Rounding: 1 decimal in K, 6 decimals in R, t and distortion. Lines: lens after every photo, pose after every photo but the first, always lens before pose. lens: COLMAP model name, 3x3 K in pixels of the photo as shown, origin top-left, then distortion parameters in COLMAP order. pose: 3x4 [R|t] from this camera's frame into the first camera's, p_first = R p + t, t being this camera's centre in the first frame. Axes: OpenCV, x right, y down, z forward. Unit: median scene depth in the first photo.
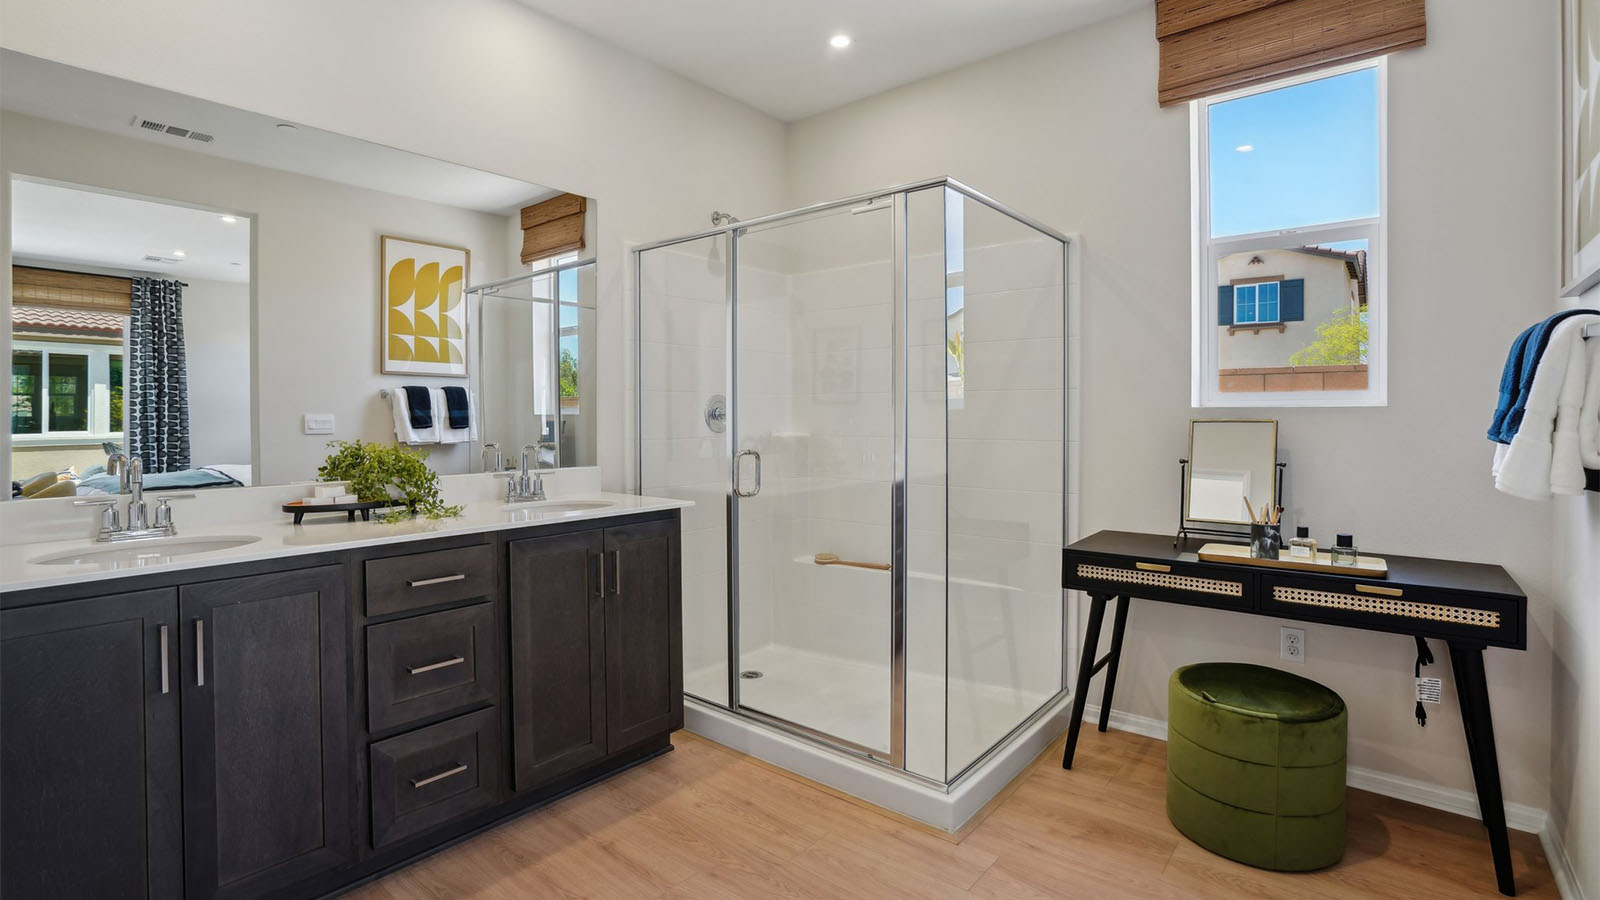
lens RADIAL K [[746.2, 0, 796.5], [0, 746.2, 413.4], [0, 0, 1]] dist [-0.012431, 0.002318]
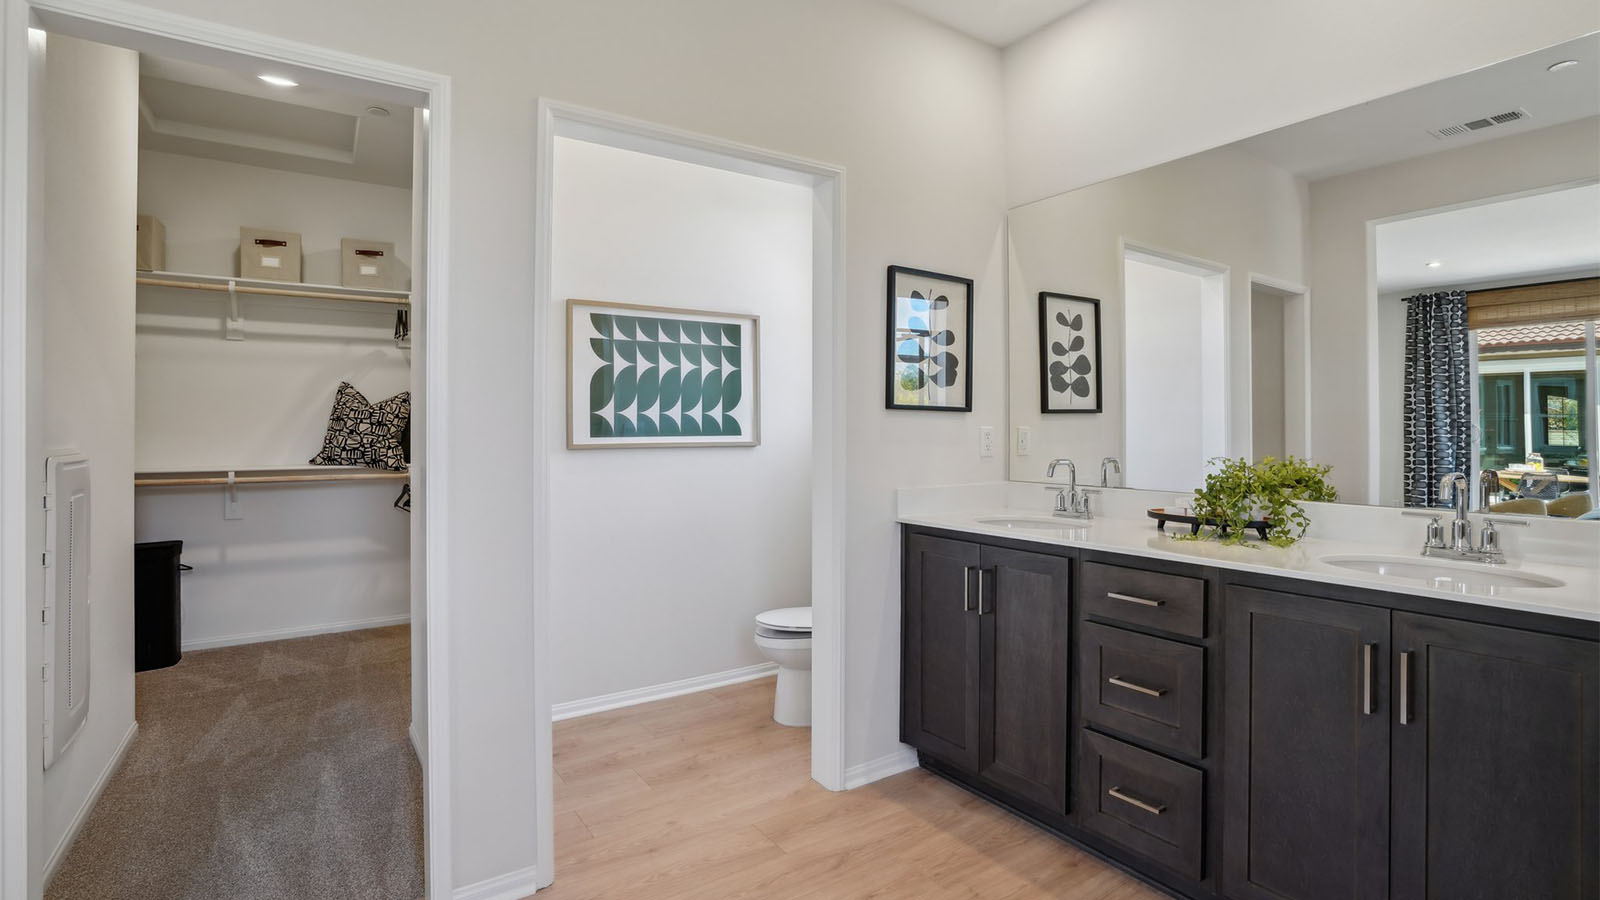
lens RADIAL K [[746.2, 0, 794.6], [0, 746.2, 447.3], [0, 0, 1]] dist [-0.012431, 0.002318]
pose [[-0.290766, 0.010531, -0.956736, 0.415139], [0.006414, 0.999938, 0.009057, 0.011280], [0.956773, -0.003503, -0.290816, 0.626931]]
